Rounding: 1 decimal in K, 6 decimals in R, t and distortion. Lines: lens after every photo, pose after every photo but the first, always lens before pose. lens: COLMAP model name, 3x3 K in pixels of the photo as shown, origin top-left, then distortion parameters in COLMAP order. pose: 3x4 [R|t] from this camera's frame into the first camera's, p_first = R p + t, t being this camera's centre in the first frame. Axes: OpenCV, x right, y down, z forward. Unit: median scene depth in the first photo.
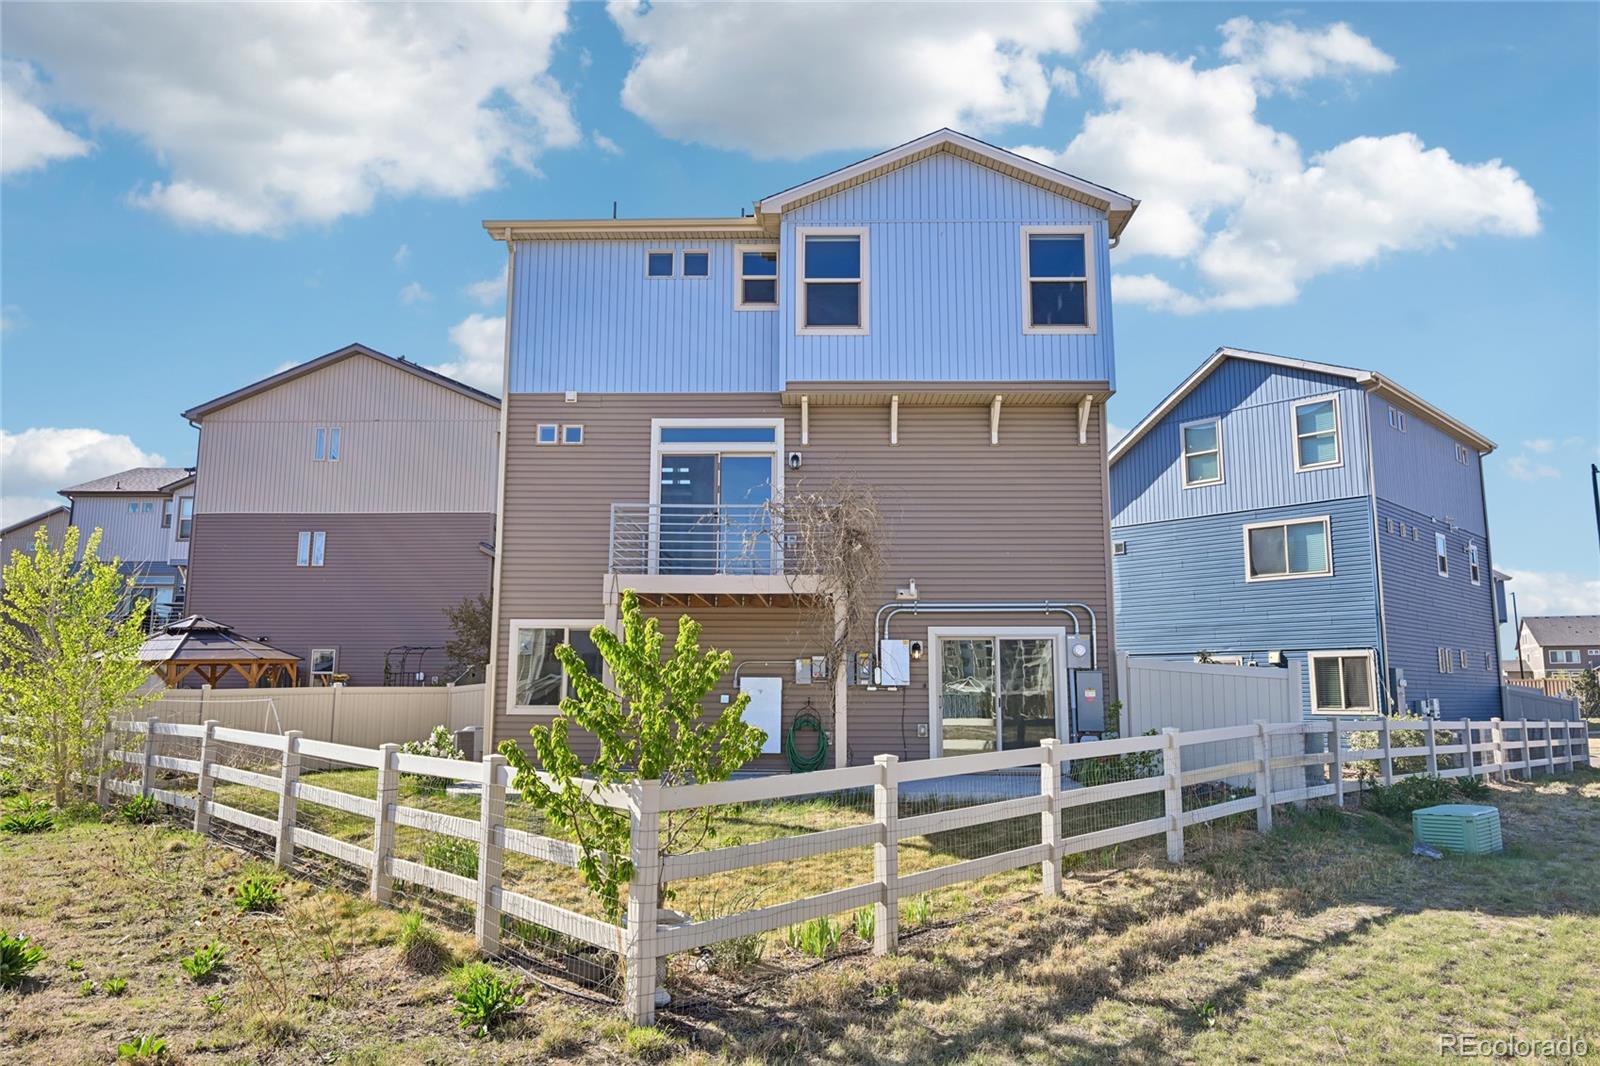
lens RADIAL K [[1123.1, 0, 810.3], [0, 1123.1, 533.3], [0, 0, 1]] dist [0.036162, 0.000847]
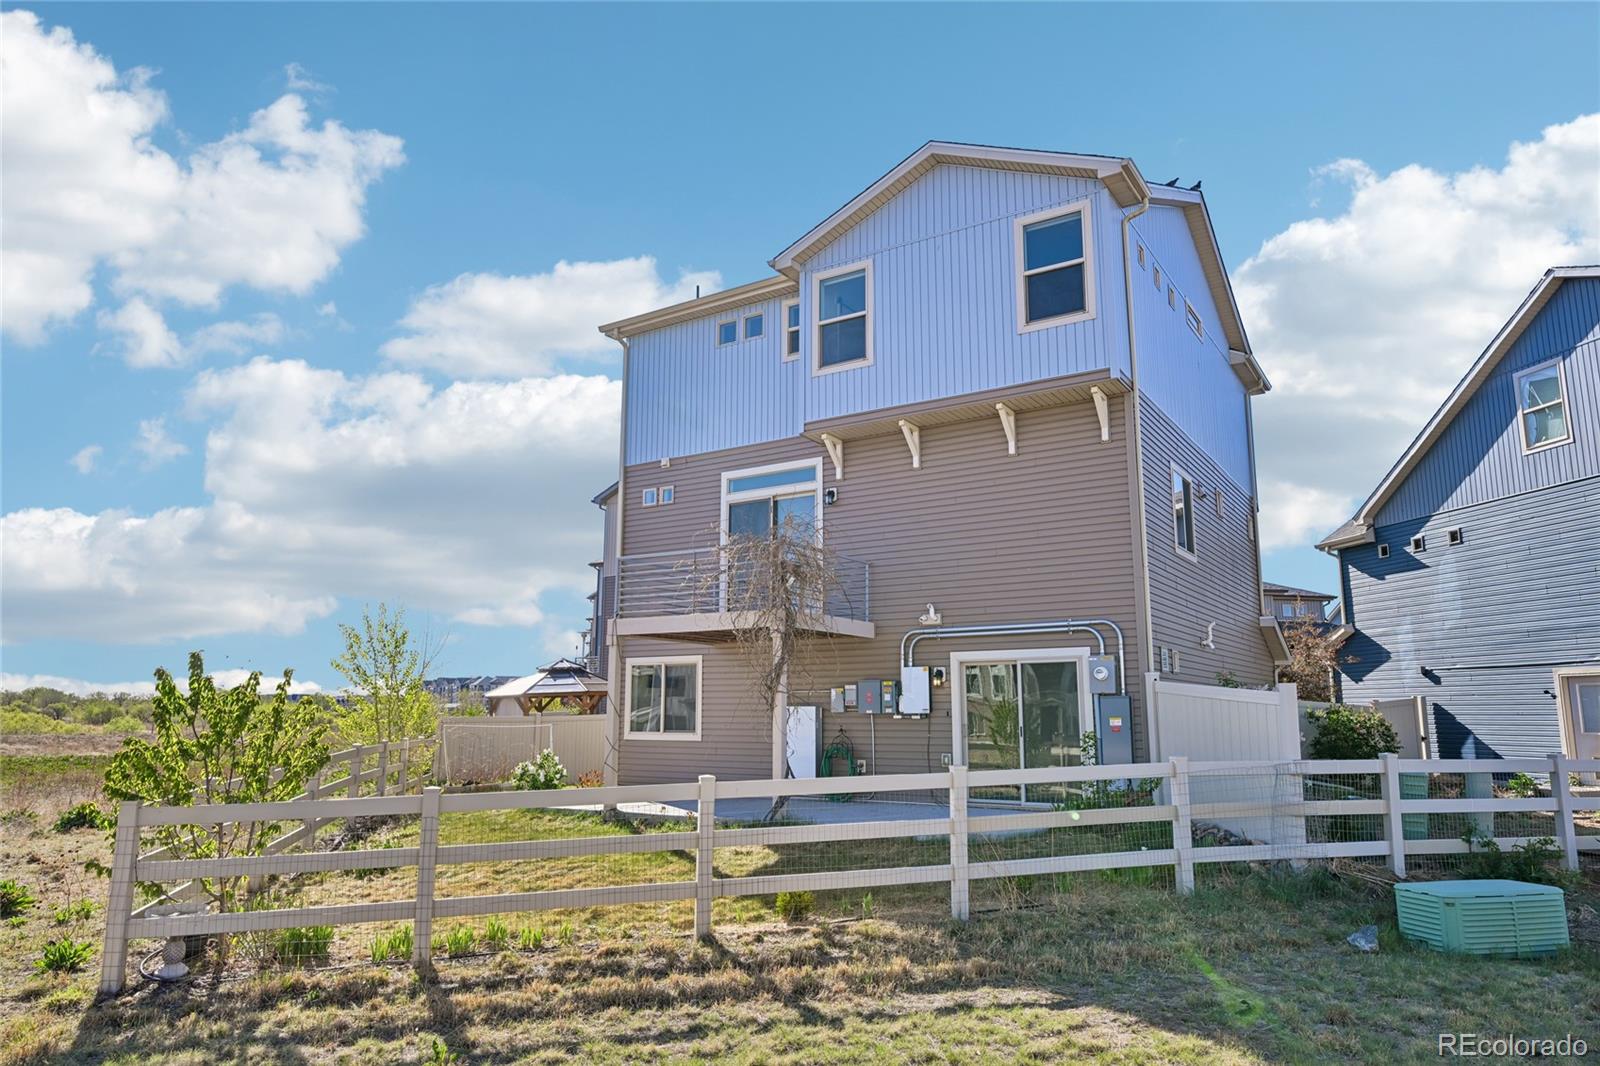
lens RADIAL K [[1052.3, 0, 794.6], [0, 1052.3, 535.0], [0, 0, 1]] dist [0.031278, 0.004692]
pose [[0.844822, -0.094494, -0.526637, 0.471358], [0.082562, 0.995515, -0.046180, 0.013469], [0.528639, -0.004467, 0.848835, 0.158989]]
